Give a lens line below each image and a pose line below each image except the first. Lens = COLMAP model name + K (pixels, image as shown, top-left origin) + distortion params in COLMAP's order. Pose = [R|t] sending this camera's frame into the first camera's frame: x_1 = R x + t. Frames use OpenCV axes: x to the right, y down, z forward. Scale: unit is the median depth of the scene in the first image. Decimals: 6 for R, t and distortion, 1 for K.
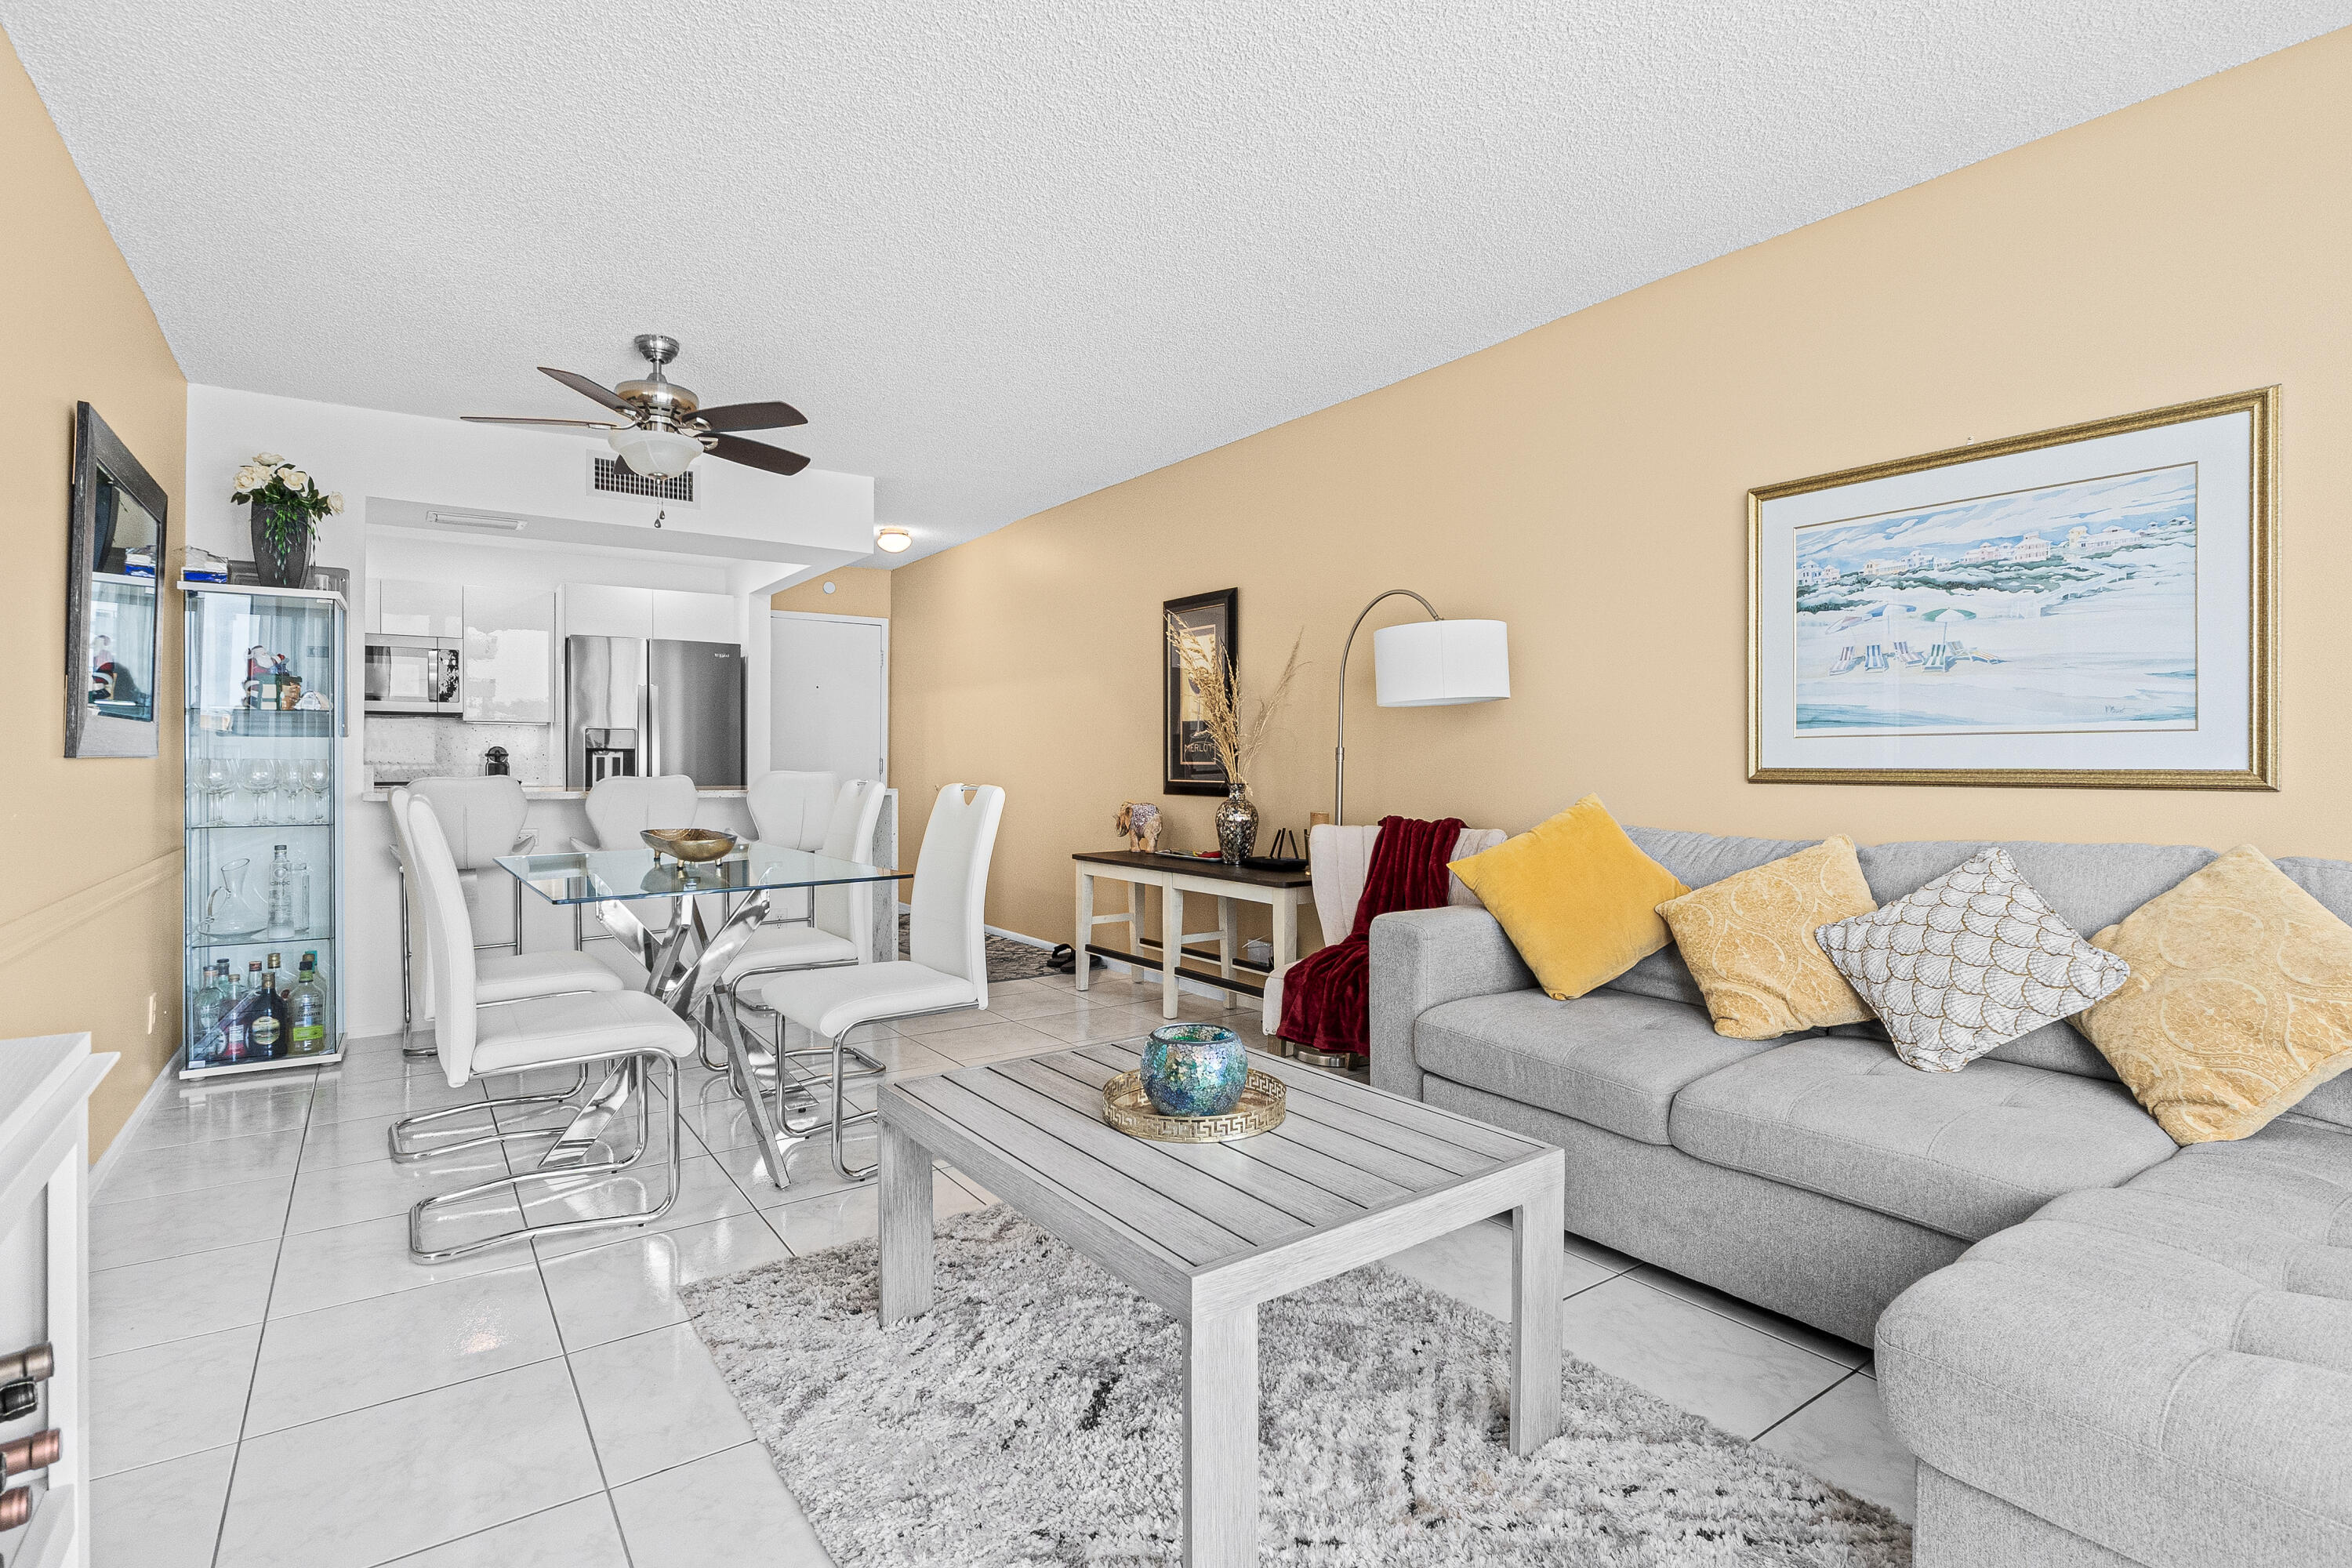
lens RADIAL K [[1141.3, 0, 1211.3], [0, 1141.3, 777.2], [0, 0, 1]] dist [-0.004230, -0.000644]
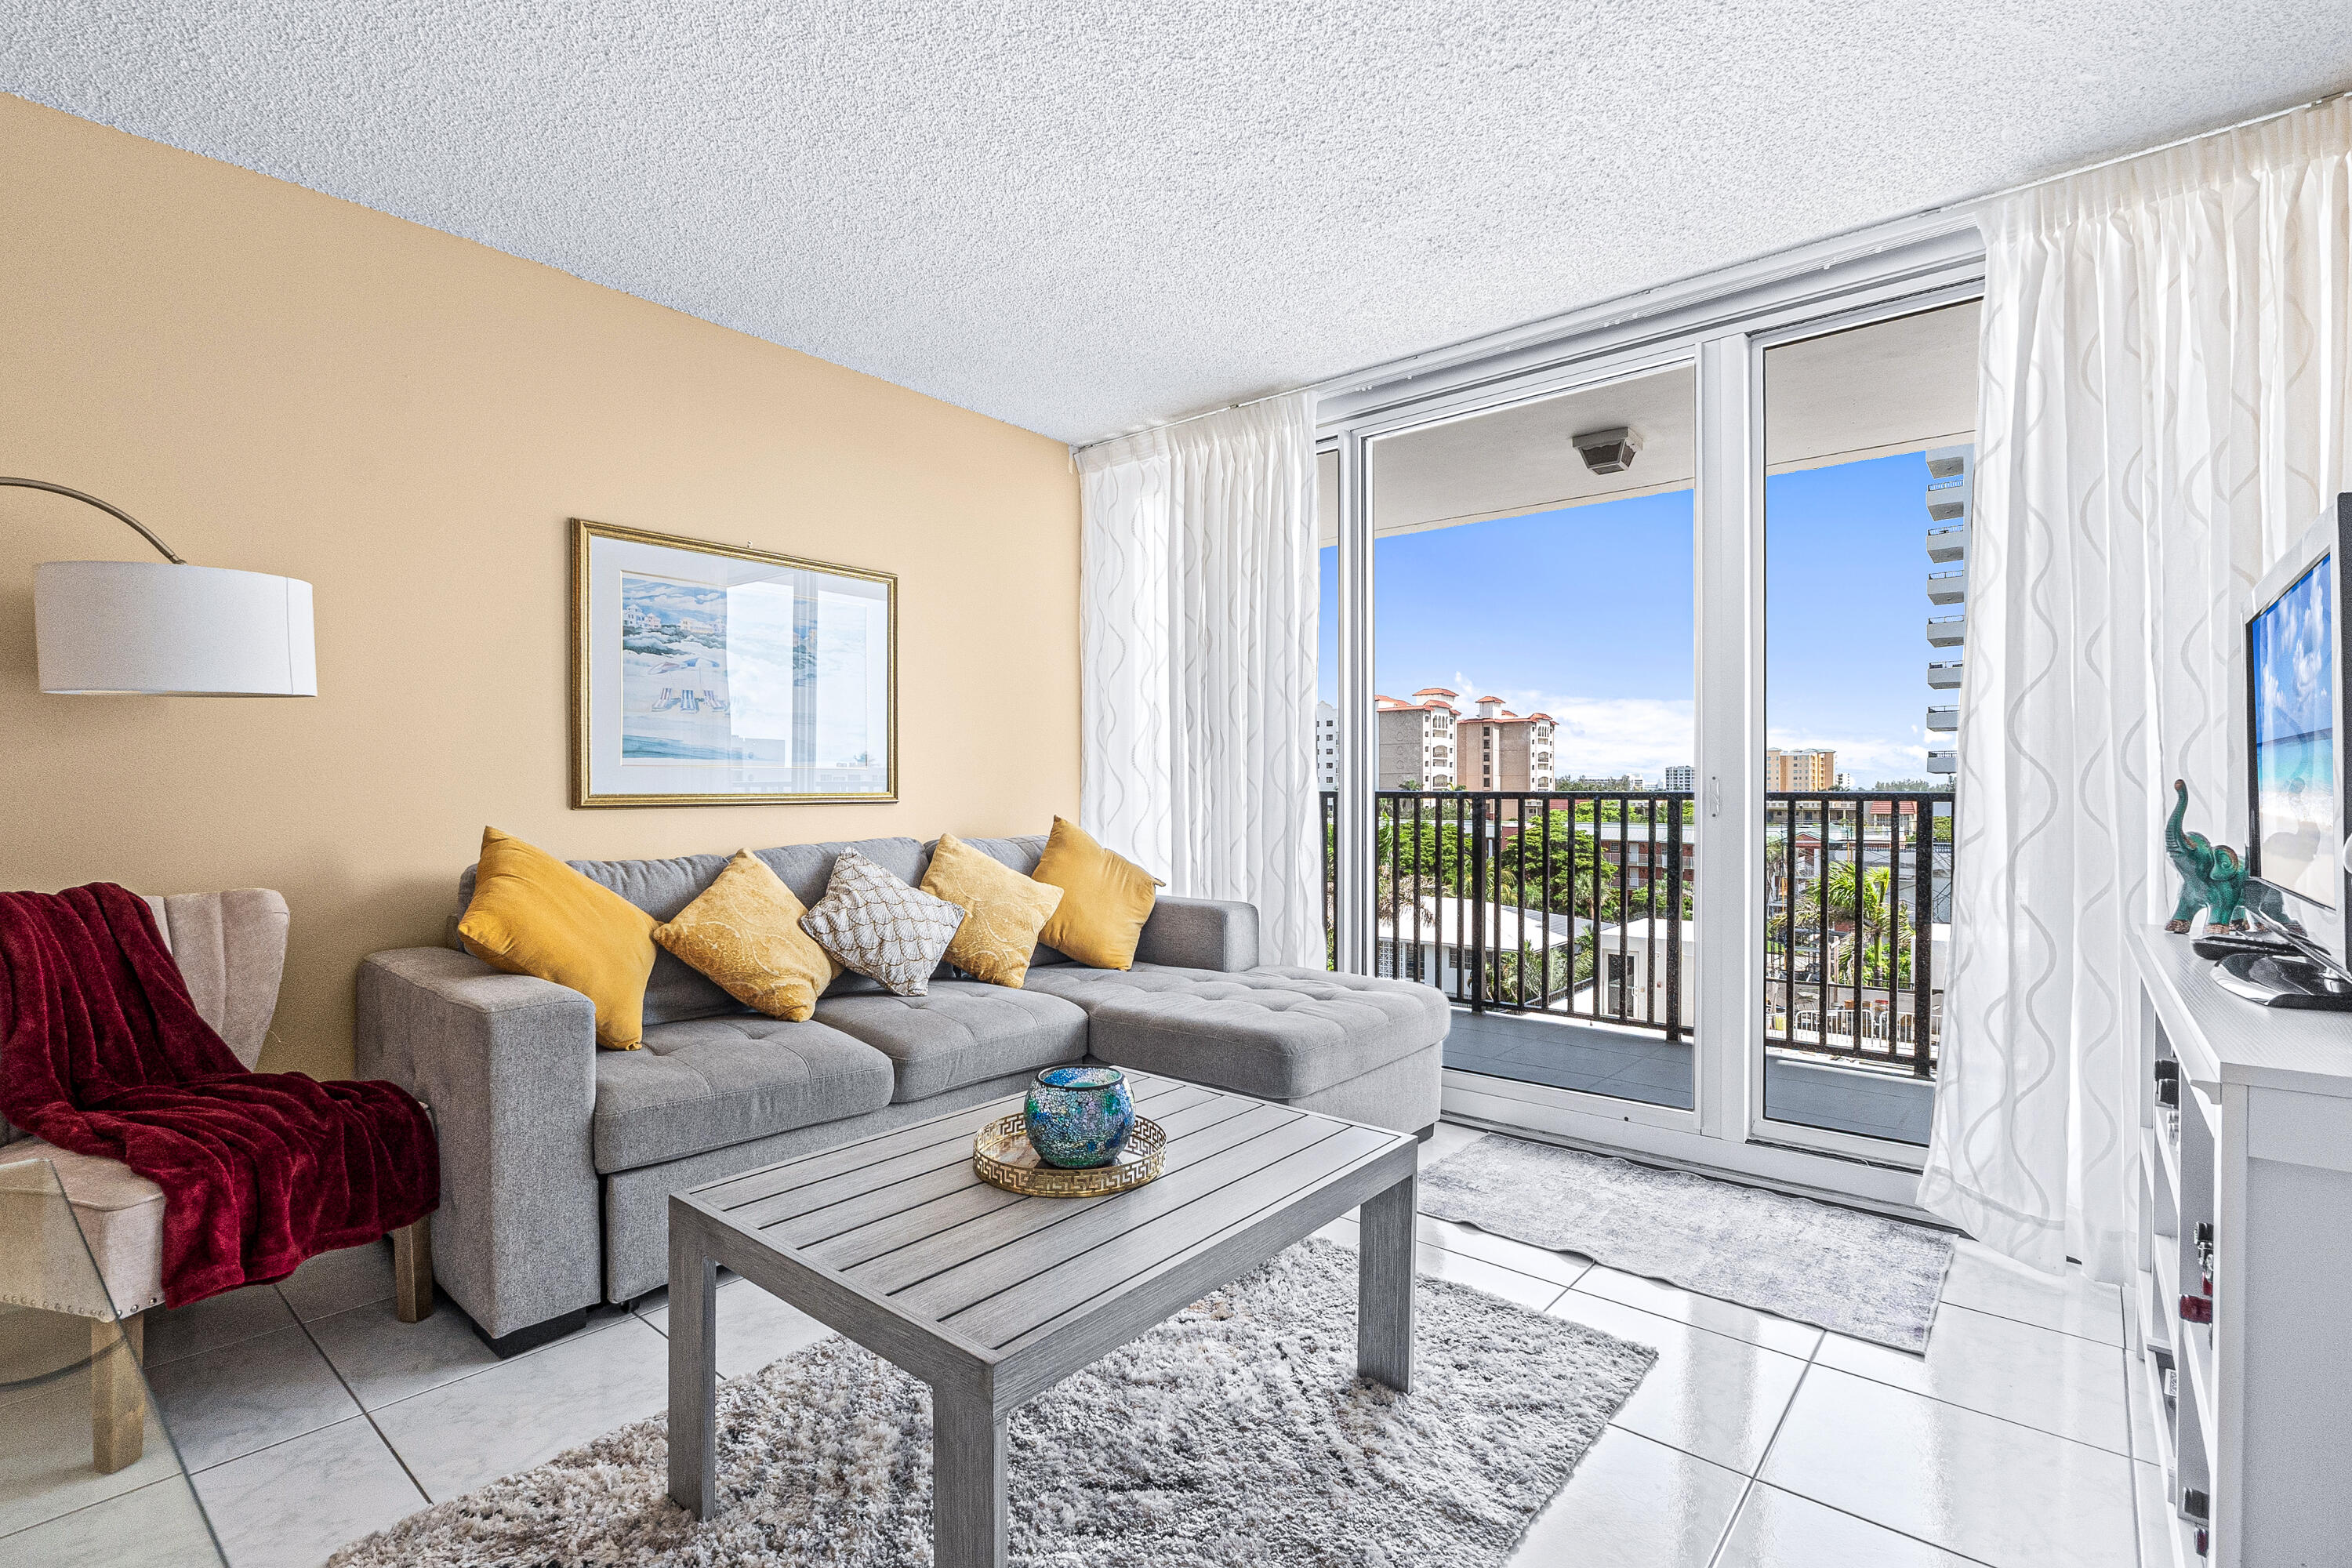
lens RADIAL K [[1076.2, 0, 1177.0], [0, 1076.2, 767.4], [0, 0, 1]] dist [-0.003022, 0.000156]
pose [[-0.231521, 0.007840, 0.972798, -0.509259], [0.008012, 0.999949, -0.006152, -0.019037], [-0.972797, 0.006370, -0.231572, 0.617536]]
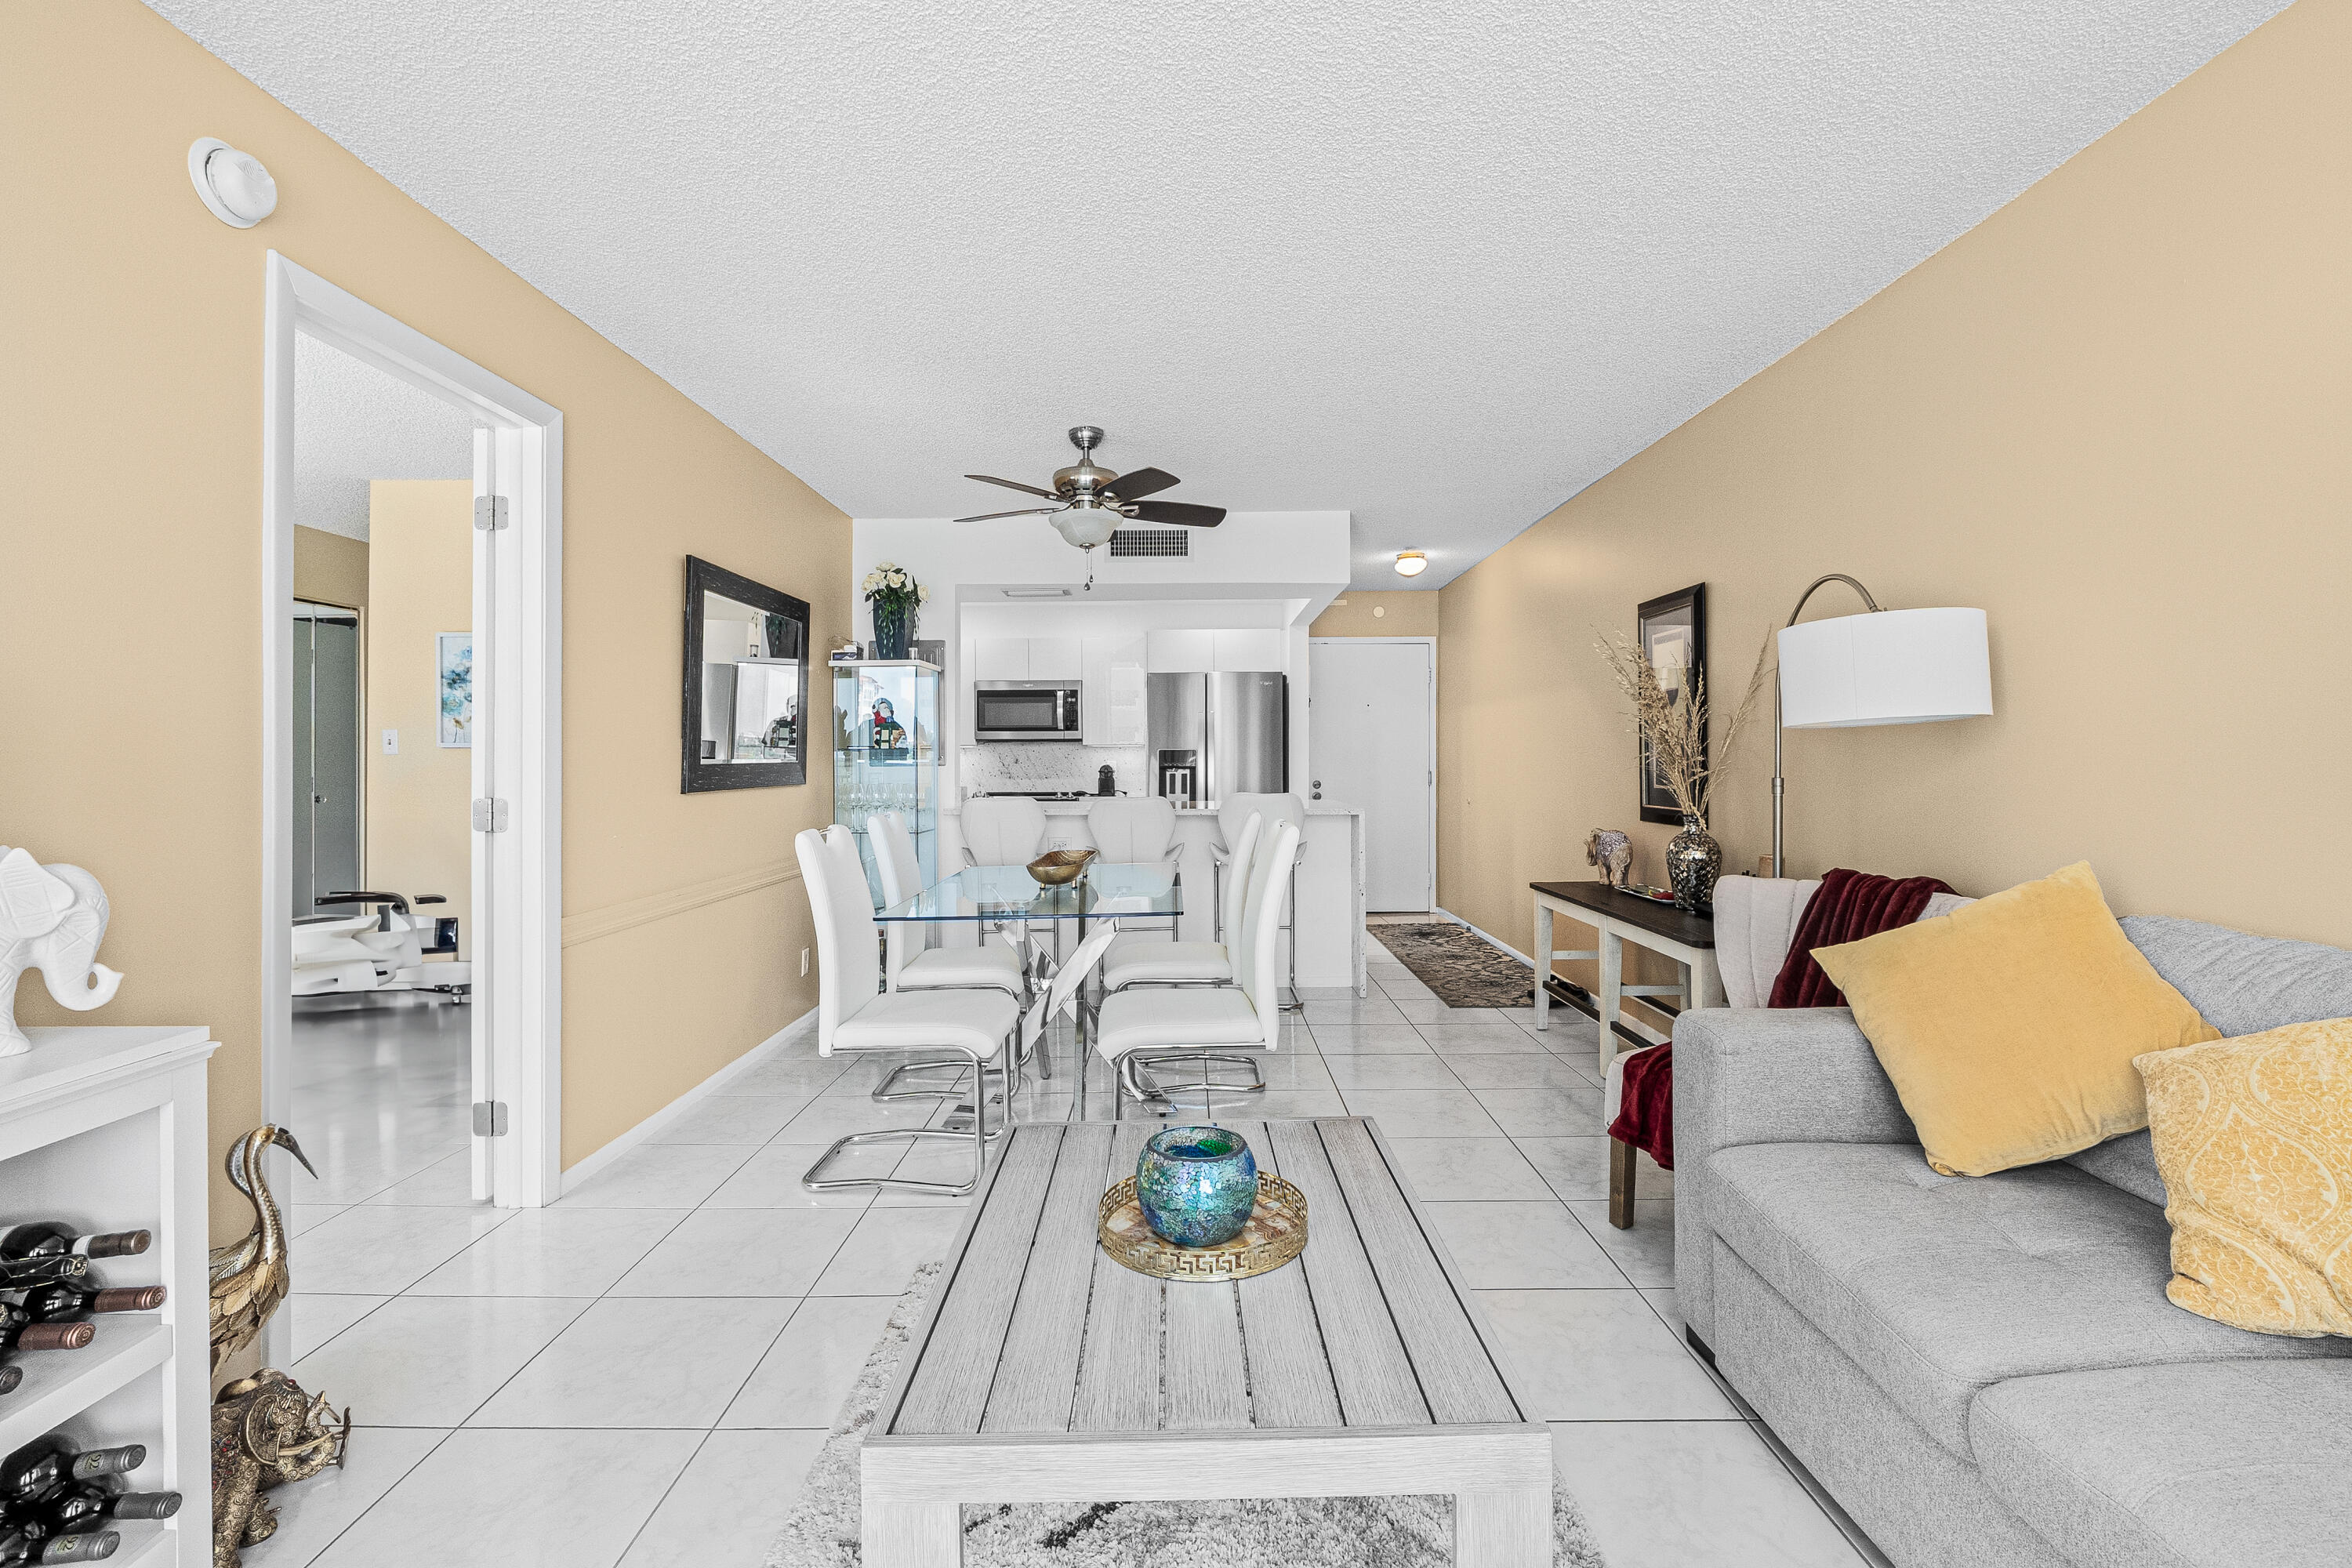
lens RADIAL K [[1076.2, 0, 1177.0], [0, 1076.2, 767.4], [0, 0, 1]] dist [-0.003022, 0.000156]
pose [[0.806441, -0.001757, -0.591311, 0.243979], [-0.002233, 0.999979, -0.006017, -0.031203], [0.591310, 0.006172, 0.806421, 0.168148]]
